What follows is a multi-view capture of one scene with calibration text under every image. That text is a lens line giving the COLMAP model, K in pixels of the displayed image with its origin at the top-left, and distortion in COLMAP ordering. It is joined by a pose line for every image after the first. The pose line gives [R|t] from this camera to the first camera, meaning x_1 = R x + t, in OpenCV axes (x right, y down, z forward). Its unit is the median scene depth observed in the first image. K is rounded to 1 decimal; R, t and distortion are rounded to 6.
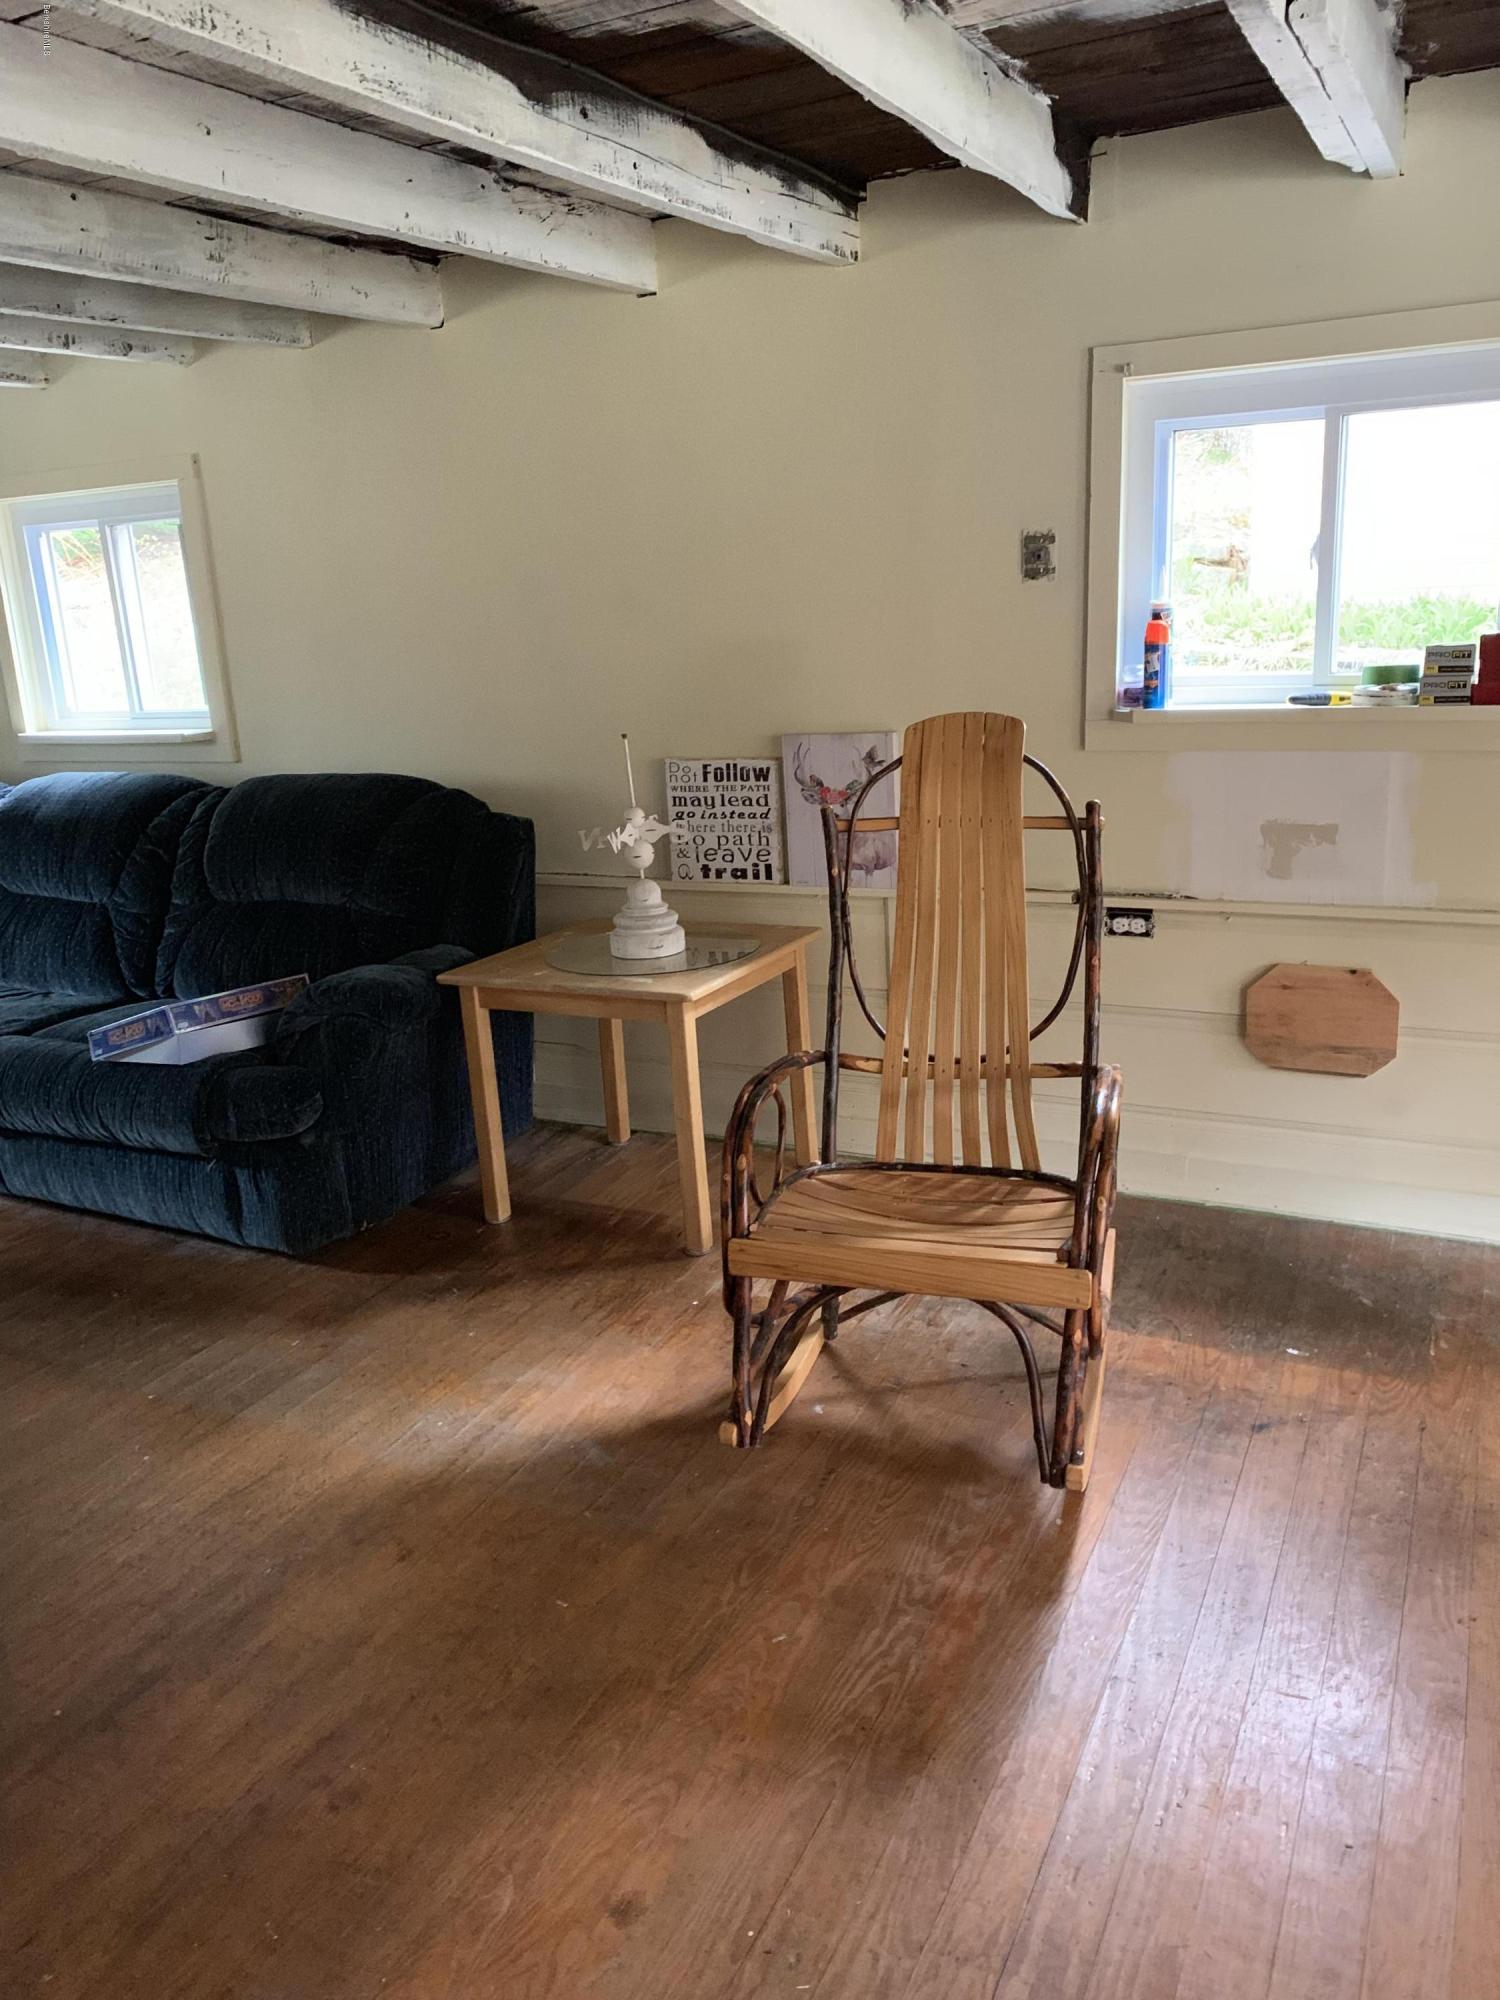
lens RADIAL K [[1516.6, 0, 746.9], [0, 1516.6, 1025.0], [0, 0, 1]] dist [-0.004248, -0.000636]
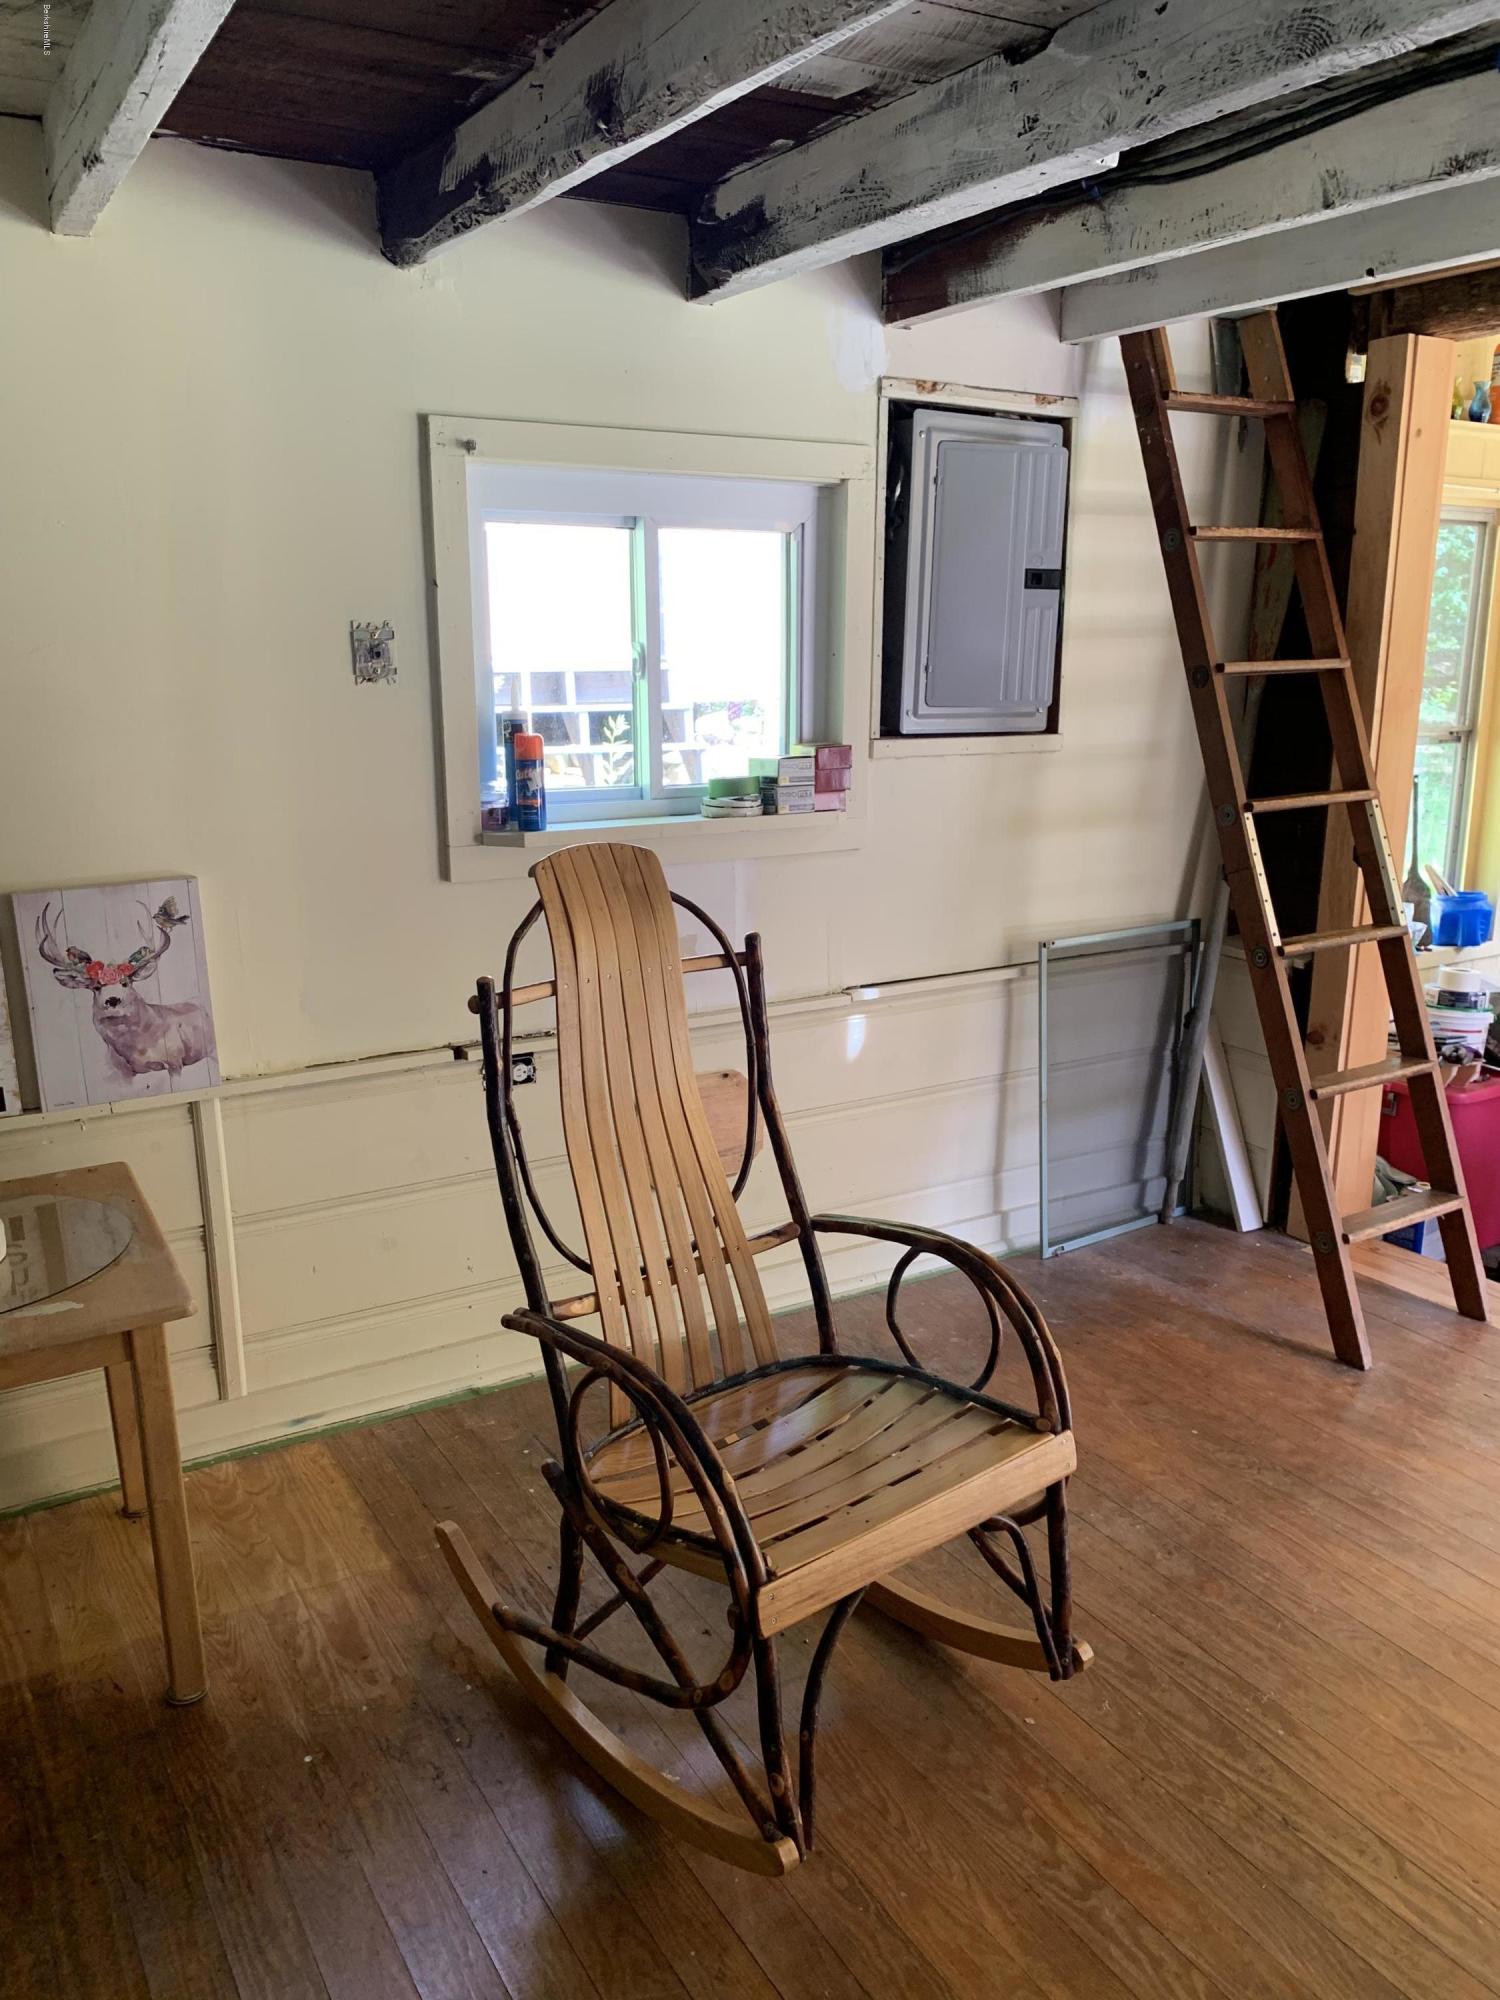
lens RADIAL K [[1567.9, 0, 750.0], [0, 1567.9, 1000.0], [0, 0, 1]] dist [0.034167, -0.033366]
pose [[0.518384, -0.140710, 0.843492, -0.418270], [0.210918, 0.976935, 0.033347, -0.104468], [-0.828729, 0.160621, 0.536106, 0.380694]]
